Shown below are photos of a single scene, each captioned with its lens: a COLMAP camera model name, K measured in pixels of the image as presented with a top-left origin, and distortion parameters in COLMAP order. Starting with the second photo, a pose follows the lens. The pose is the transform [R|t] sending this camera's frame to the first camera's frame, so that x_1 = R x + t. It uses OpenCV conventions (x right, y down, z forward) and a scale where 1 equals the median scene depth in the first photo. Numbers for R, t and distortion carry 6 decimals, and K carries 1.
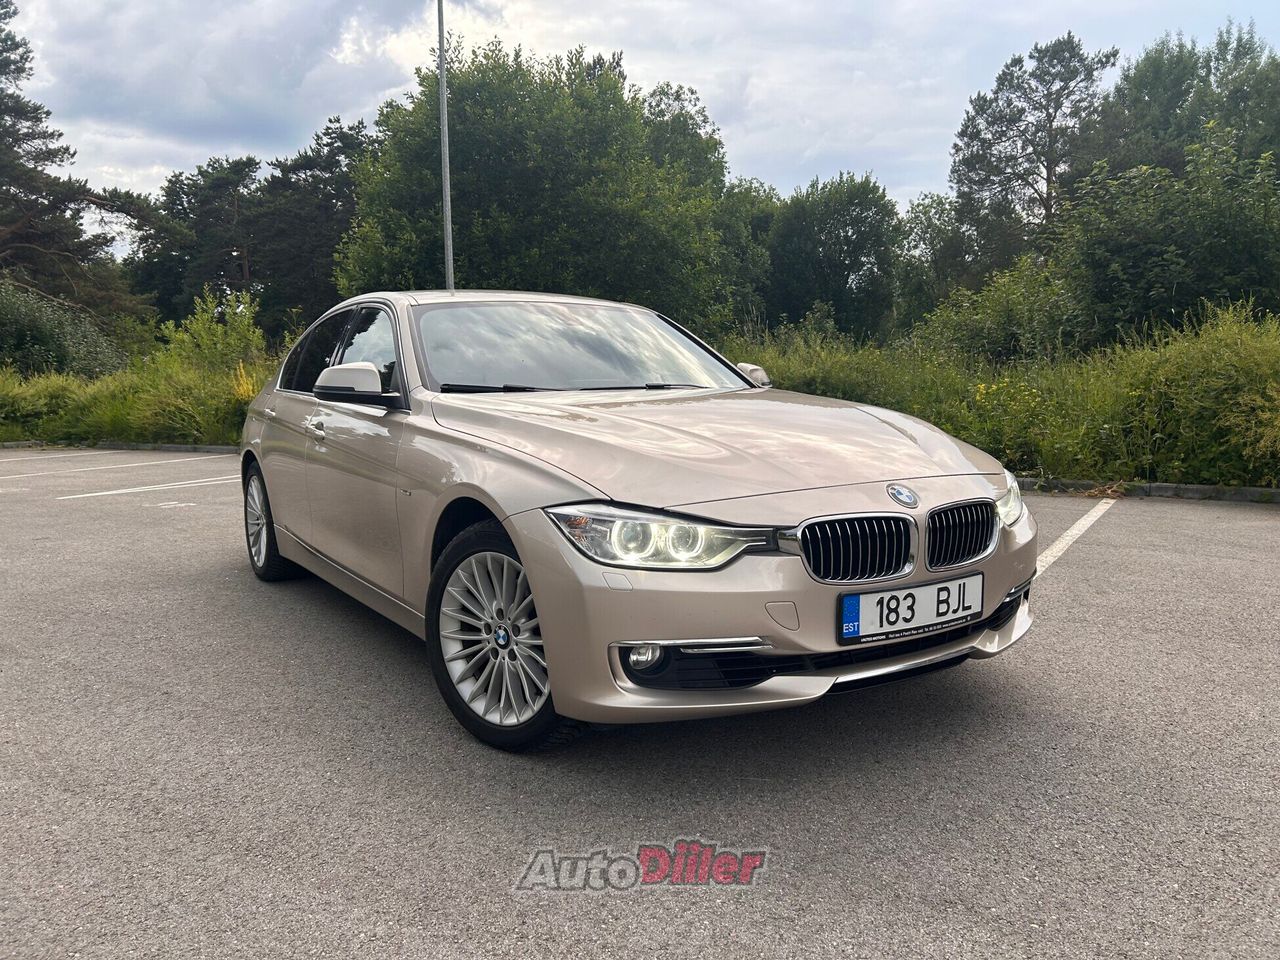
lens RADIAL K [[970.9, 0, 652.4], [0, 970.9, 496.6], [0, 0, 1]] dist [0.039662, -0.037607]
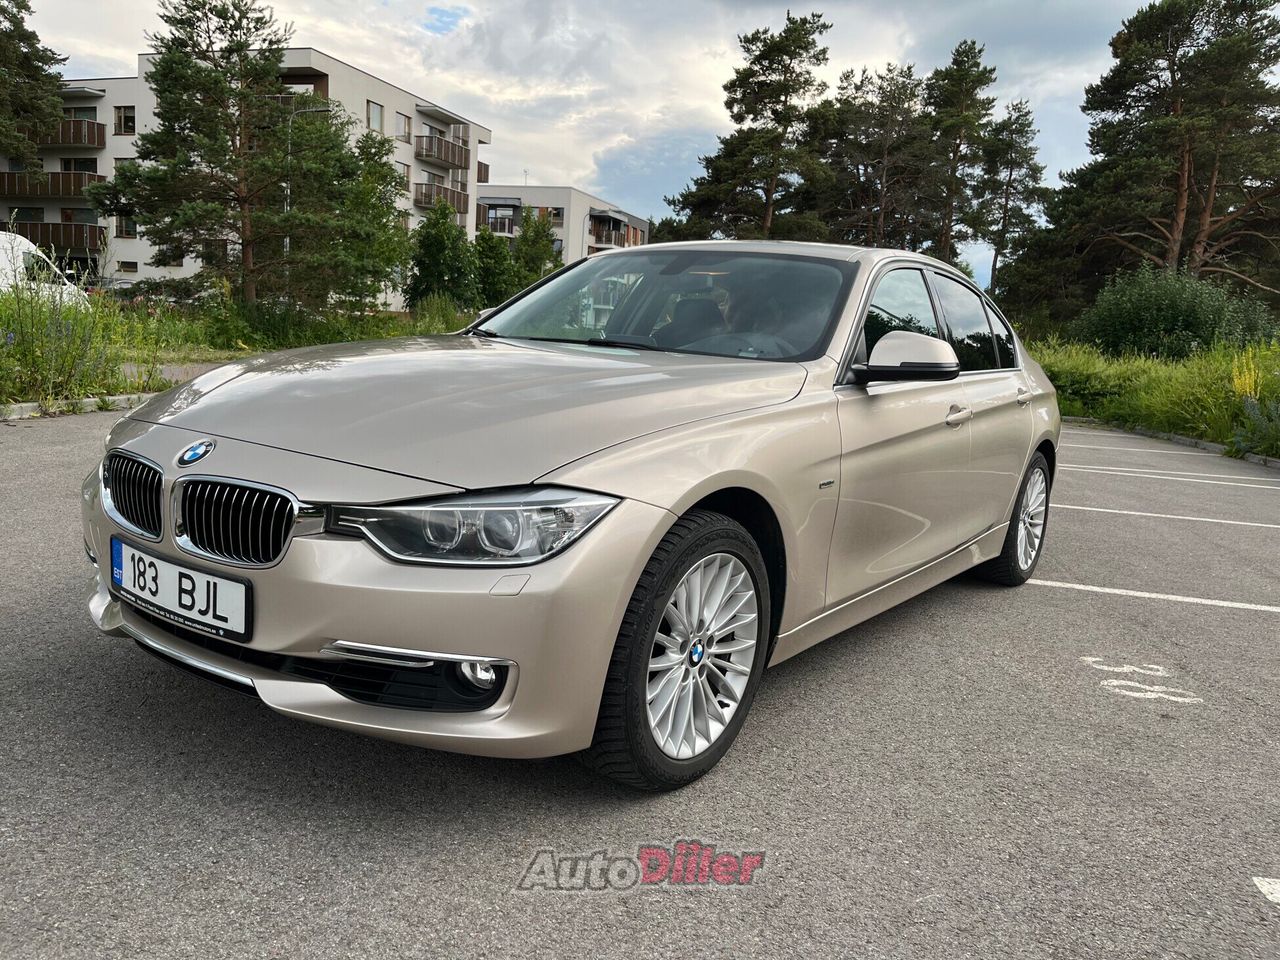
lens RADIAL K [[979.8, 0, 638.0], [0, 979.8, 490.3], [0, 0, 1]] dist [0.063487, -0.096071]
pose [[0.352286, 0.179264, -0.918564, 1.154813], [-0.180596, 0.976059, 0.121222, -0.137726], [0.918303, 0.123184, 0.376226, 1.024224]]
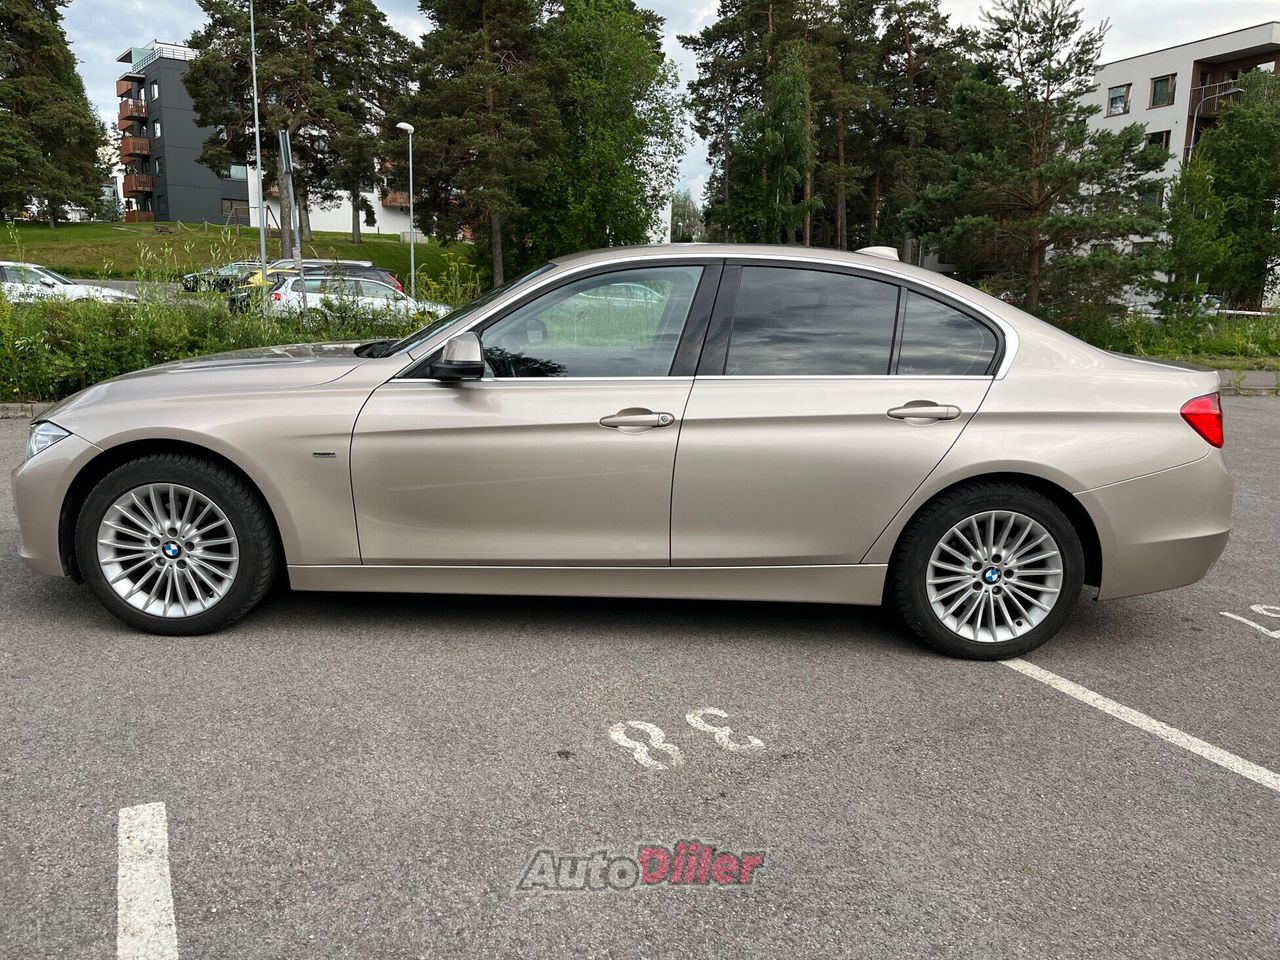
lens RADIAL K [[979.8, 0, 638.0], [0, 979.8, 490.3], [0, 0, 1]] dist [0.063487, -0.096071]
pose [[-0.530091, 0.161003, -0.832515, 1.145499], [-0.135055, 0.953244, 0.270345, -0.416921], [0.837116, 0.255743, -0.483562, 2.576325]]
